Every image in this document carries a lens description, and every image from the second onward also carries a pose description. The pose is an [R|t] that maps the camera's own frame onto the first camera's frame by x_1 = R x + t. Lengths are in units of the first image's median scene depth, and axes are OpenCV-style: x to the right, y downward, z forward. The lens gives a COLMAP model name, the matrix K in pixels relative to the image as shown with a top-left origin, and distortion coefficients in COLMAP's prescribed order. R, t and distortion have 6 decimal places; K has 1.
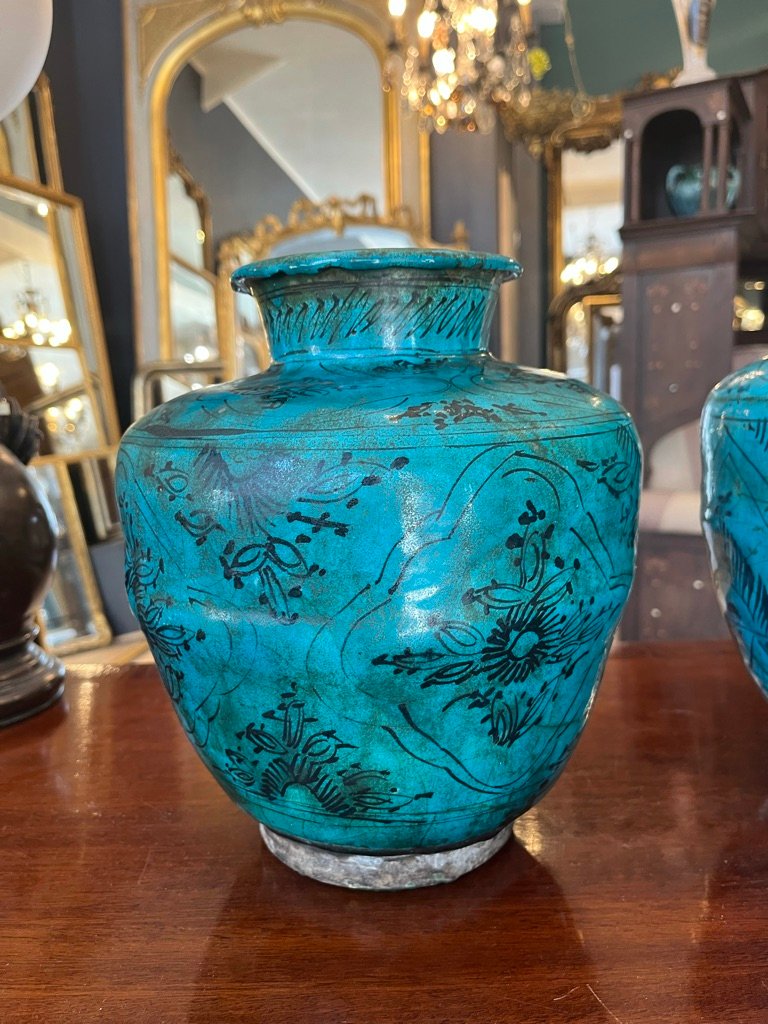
lens RADIAL K [[777.2, 0, 380.2], [0, 777.2, 511.9], [0, 0, 1]] dist [0.081985, -0.156952]
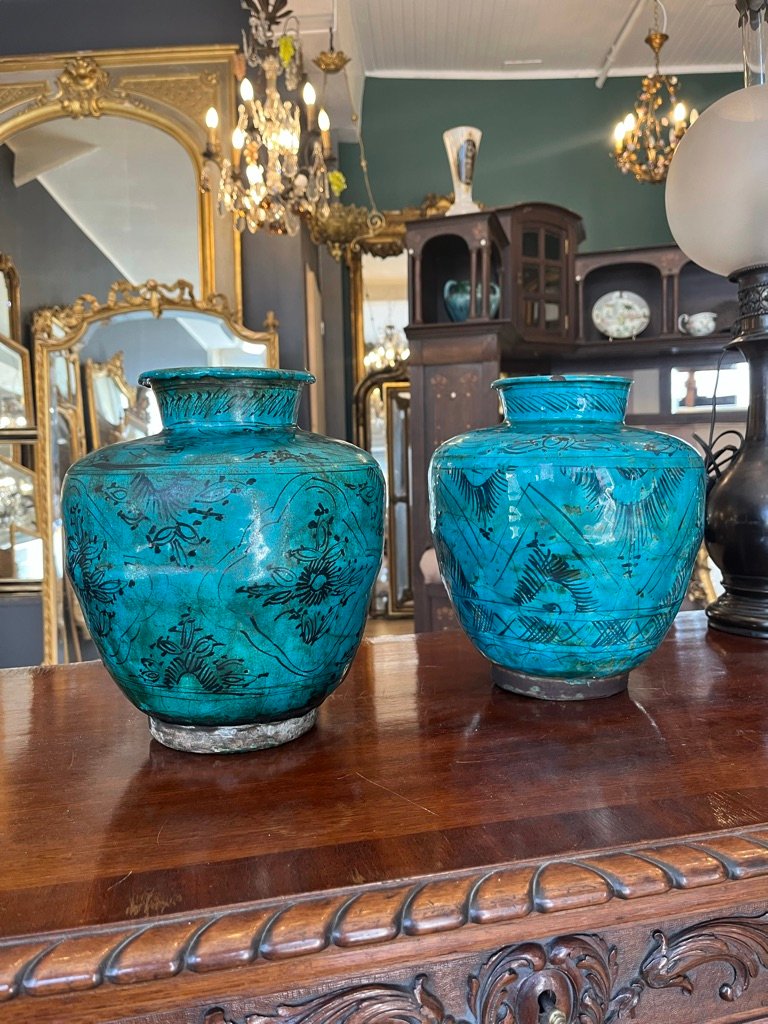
lens RADIAL K [[777.2, 0, 380.2], [0, 777.2, 511.9], [0, 0, 1]] dist [0.081985, -0.156952]
pose [[0.971615, -0.002230, 0.236556, -0.098877], [0.024386, 0.995573, -0.090776, 0.159420], [-0.235307, 0.093968, 0.967368, -0.752655]]
